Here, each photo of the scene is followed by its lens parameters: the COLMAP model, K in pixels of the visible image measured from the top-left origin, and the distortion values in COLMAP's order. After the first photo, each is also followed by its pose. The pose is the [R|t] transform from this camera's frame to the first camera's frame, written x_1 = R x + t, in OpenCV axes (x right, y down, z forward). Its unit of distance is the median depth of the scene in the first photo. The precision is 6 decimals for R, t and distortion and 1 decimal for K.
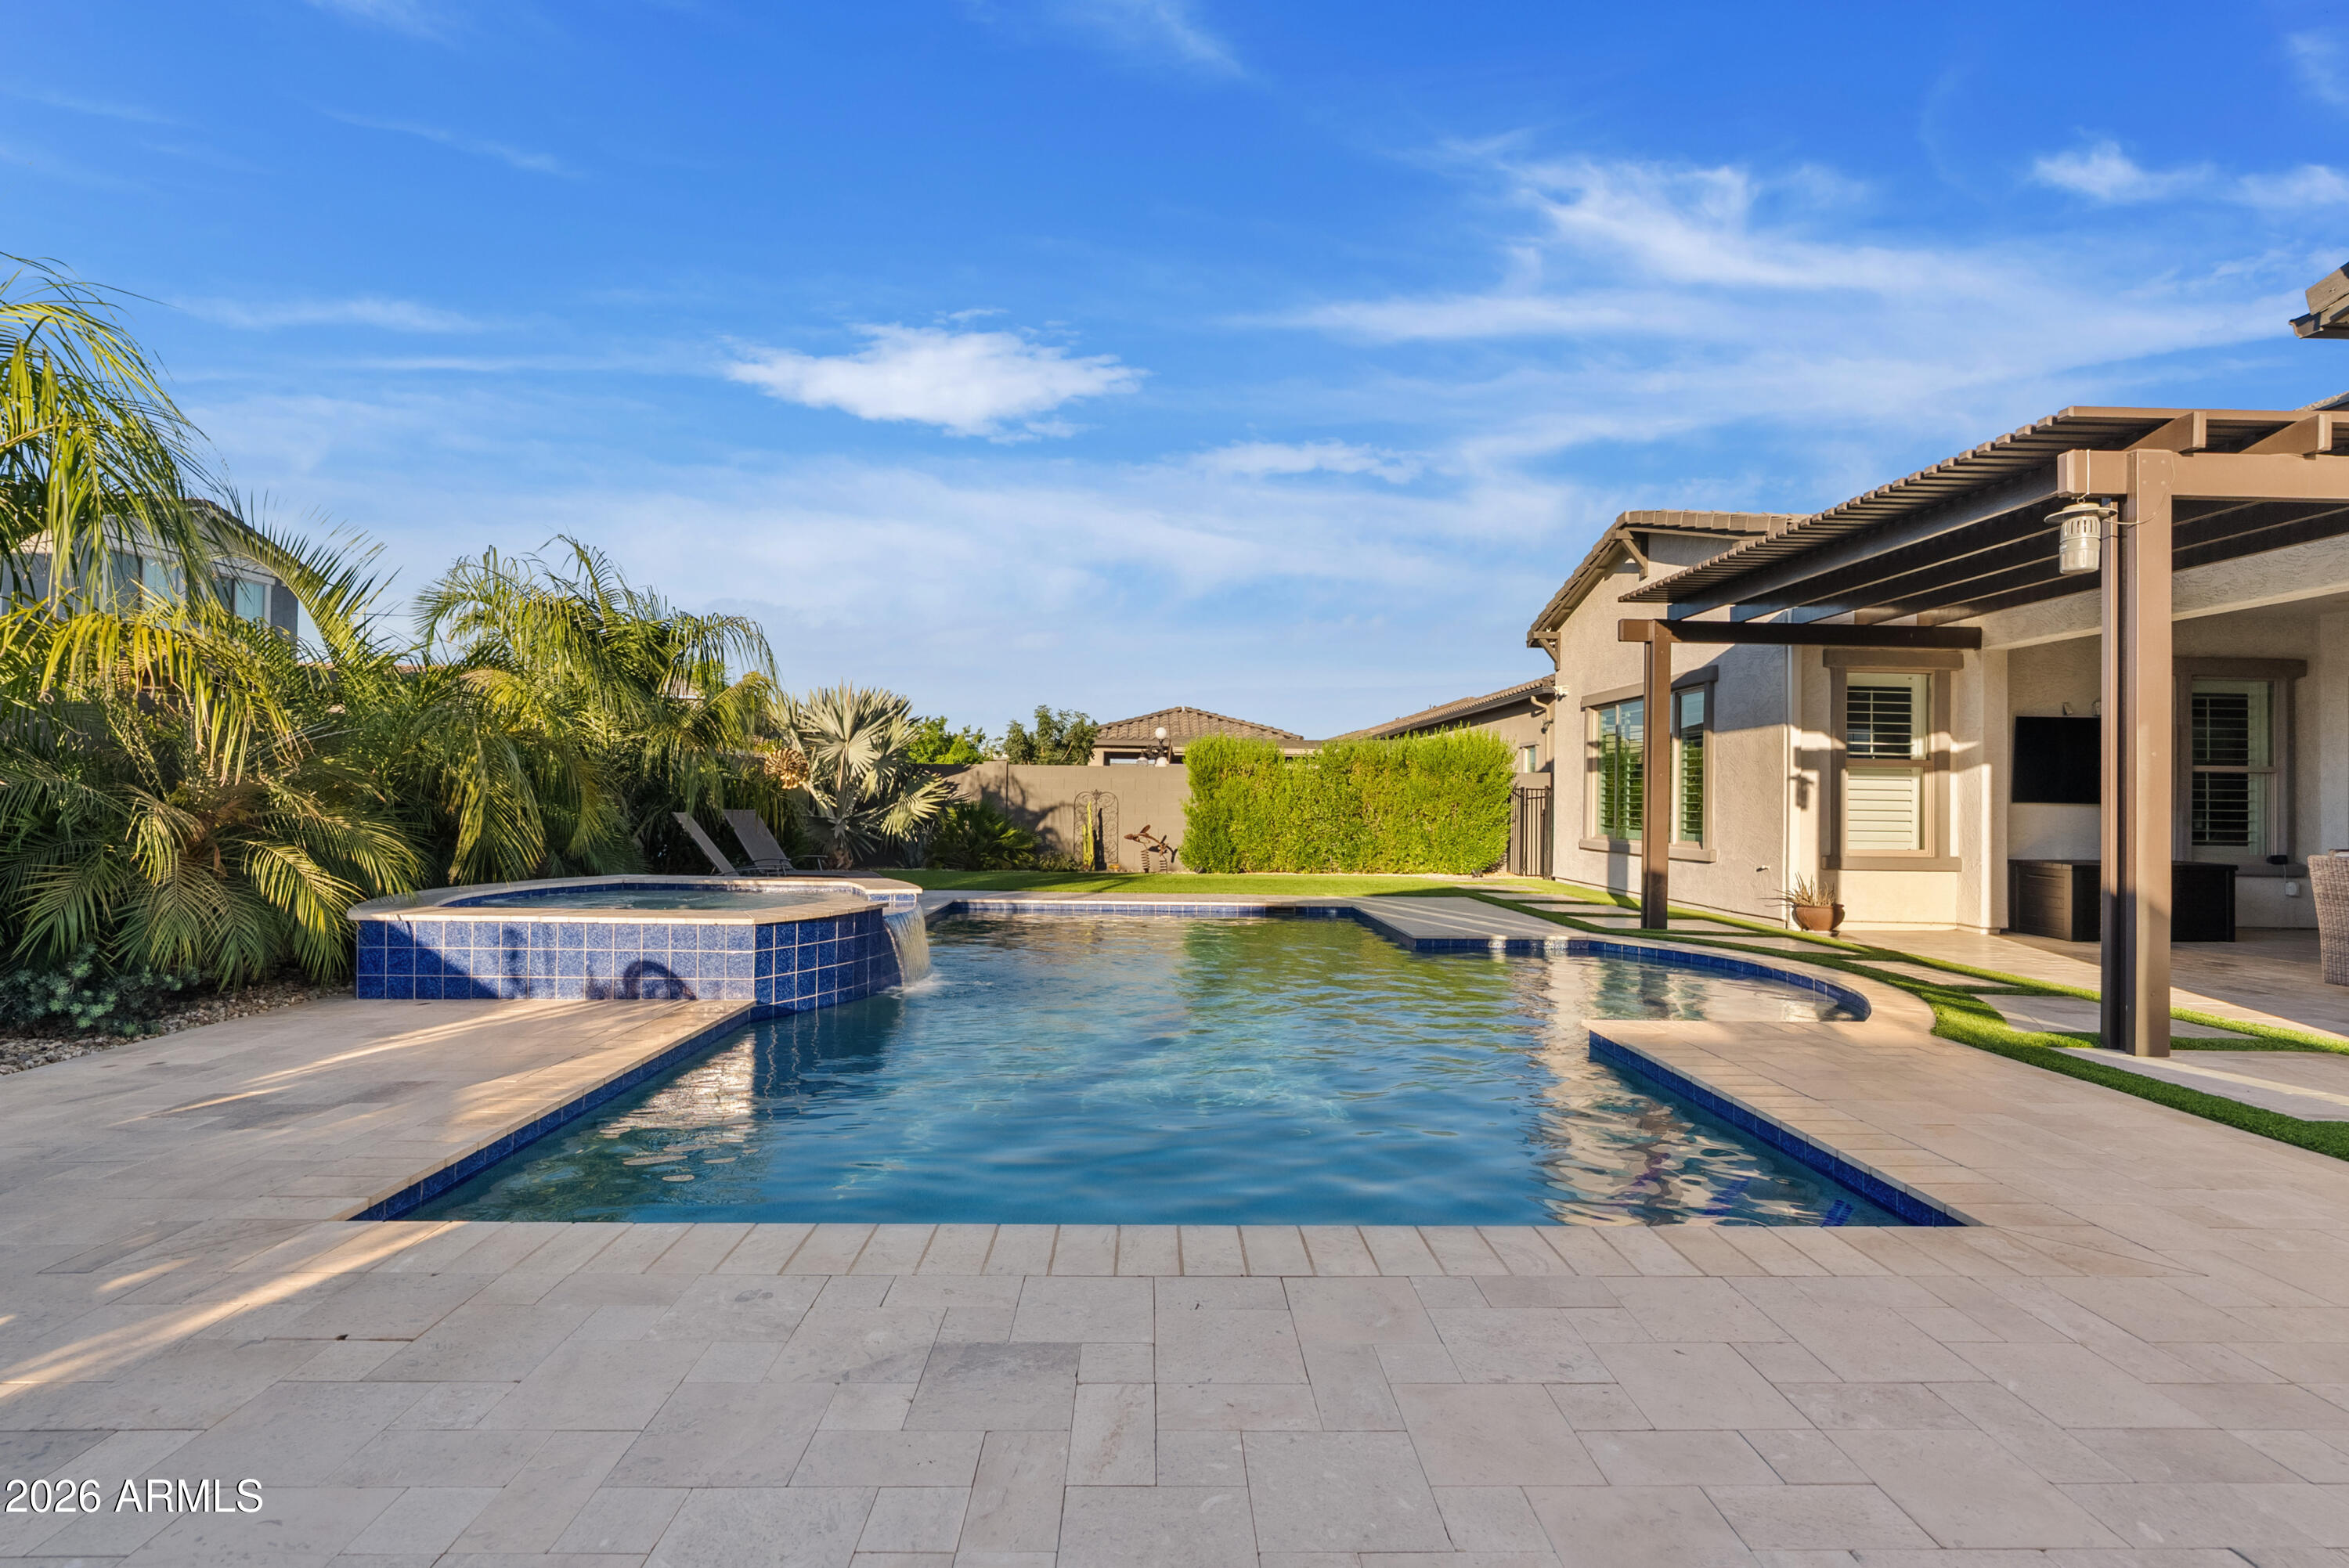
lens RADIAL K [[1048.8, 0, 1174.5], [0, 1048.8, 784.0], [0, 0, 1]] dist [0.000353, 0.000447]
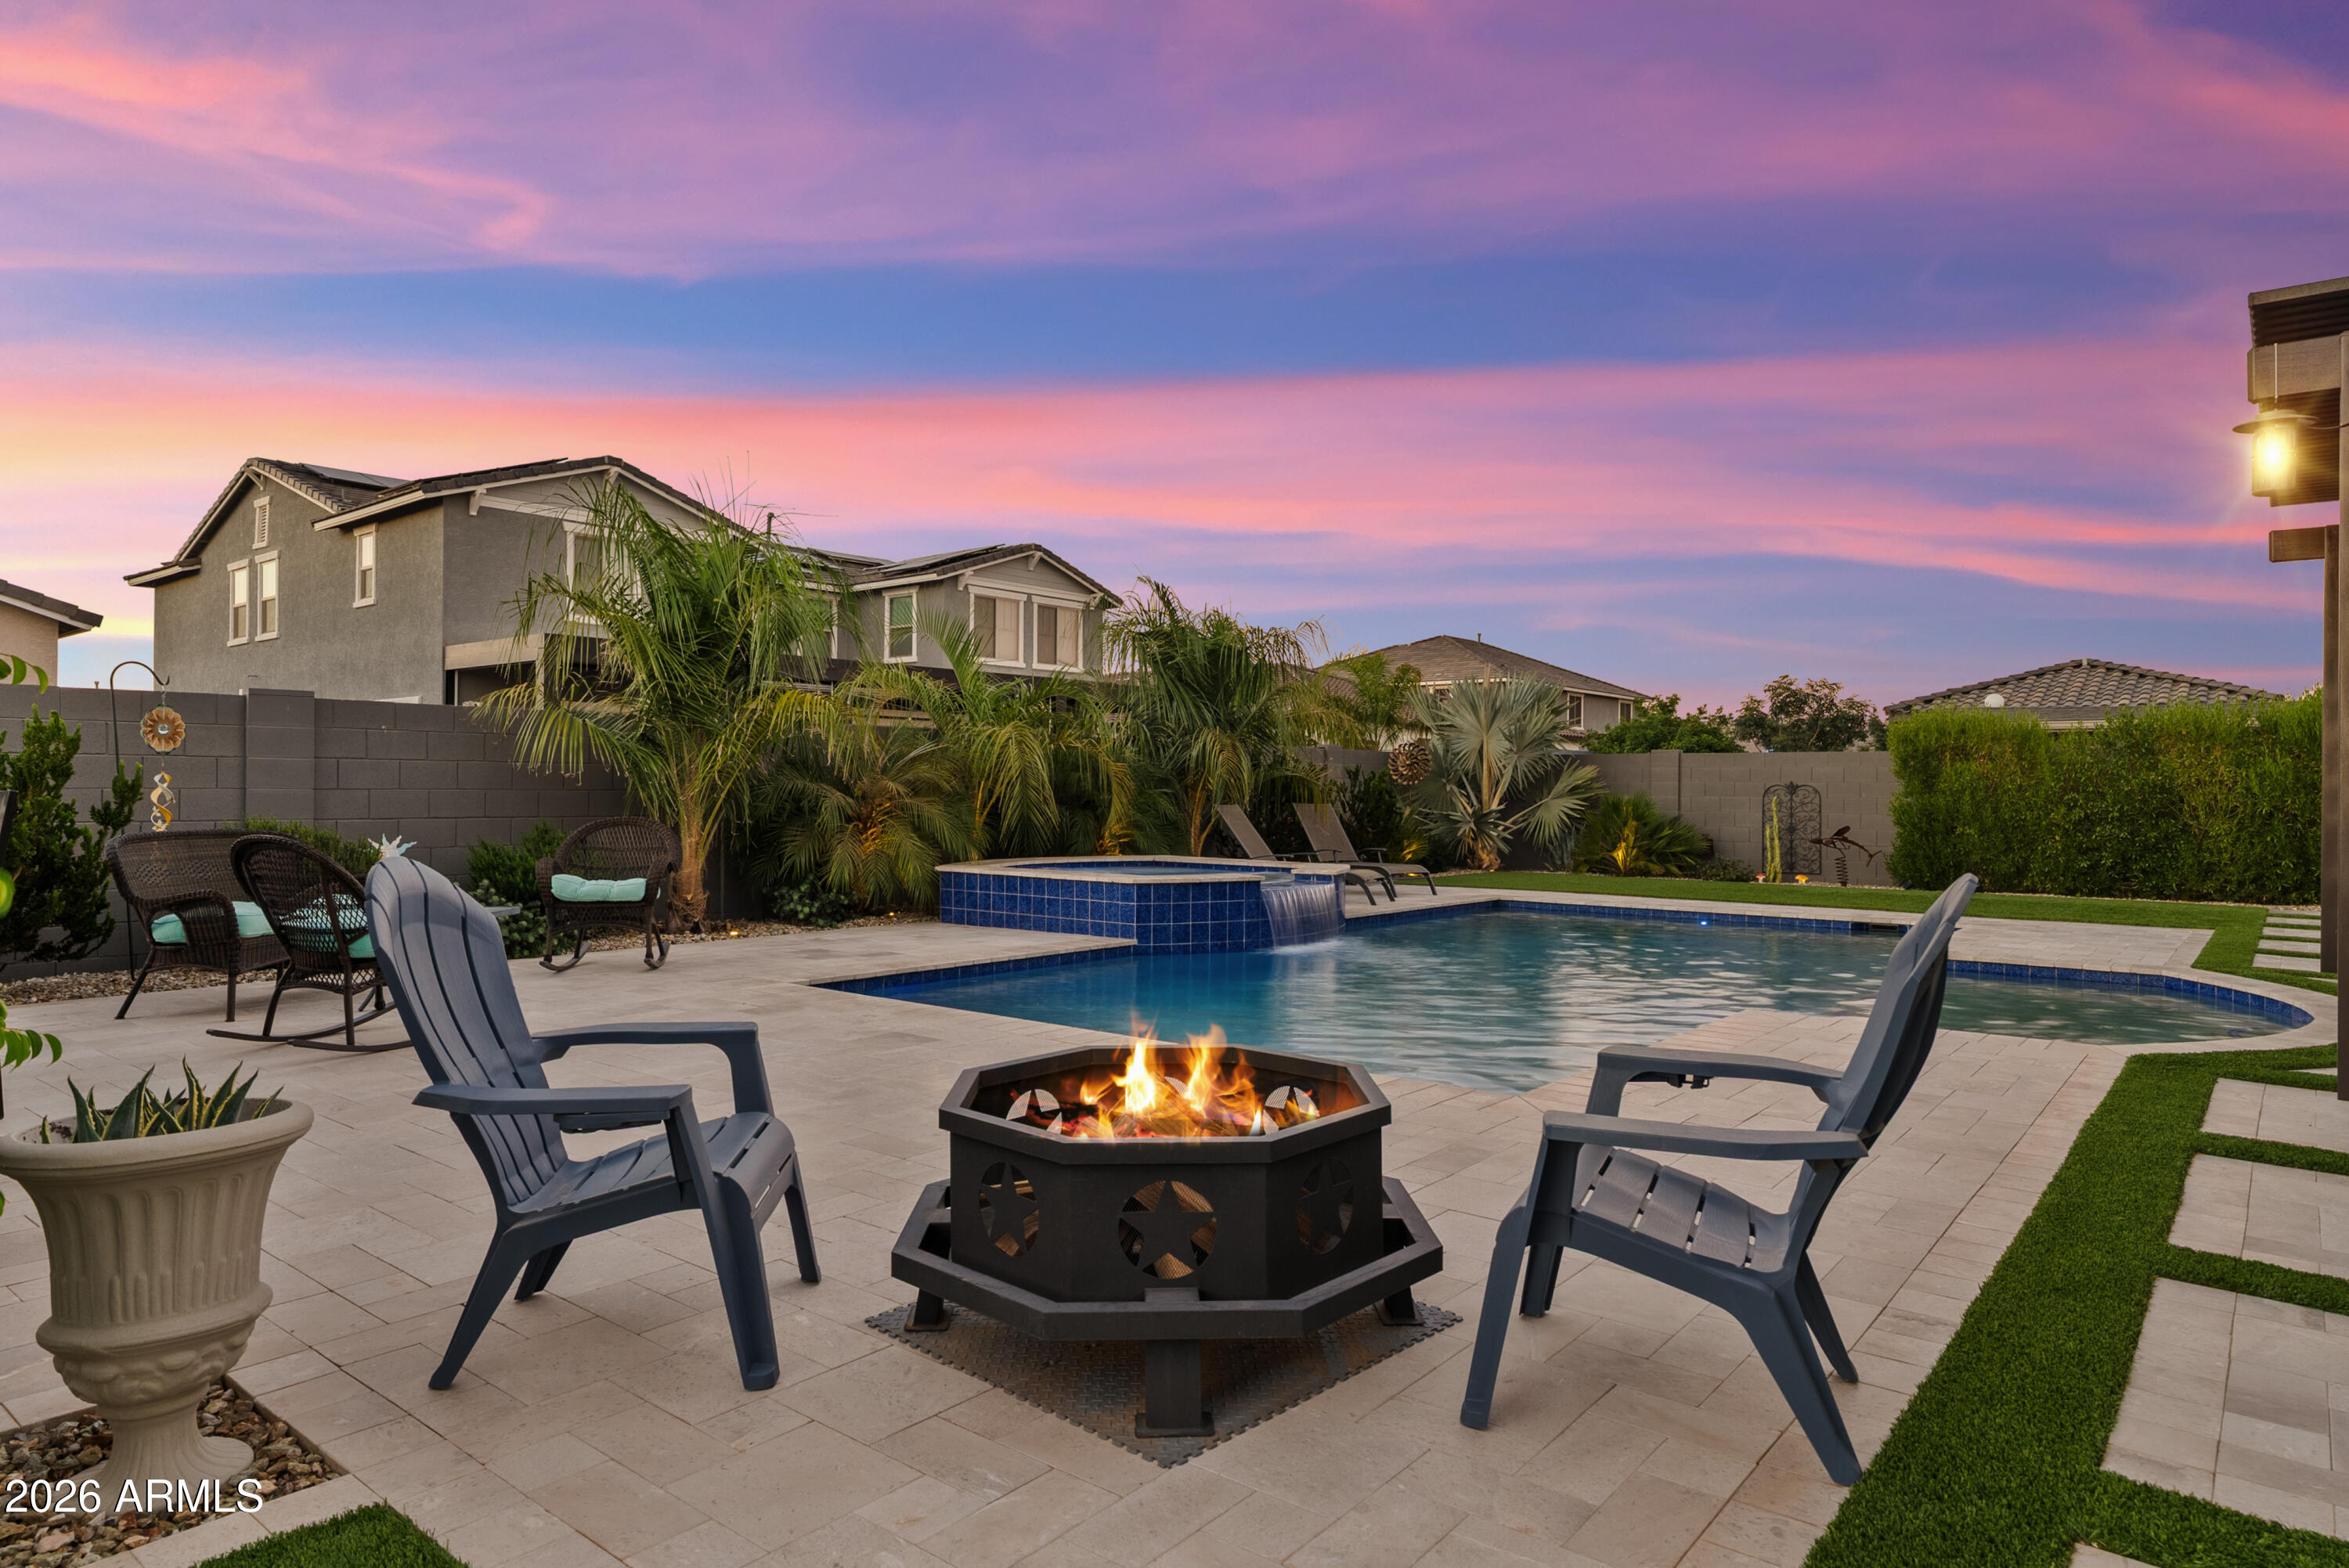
lens RADIAL K [[1322.9, 0, 1174.5], [0, 1322.9, 784.0], [0, 0, 1]] dist [-0.001531, -0.000248]
pose [[0.772129, -0.007828, -0.635418, 0.557253], [0.010101, 0.999949, -0.000044, 0.005984], [0.635386, -0.006384, 0.772168, -0.209614]]
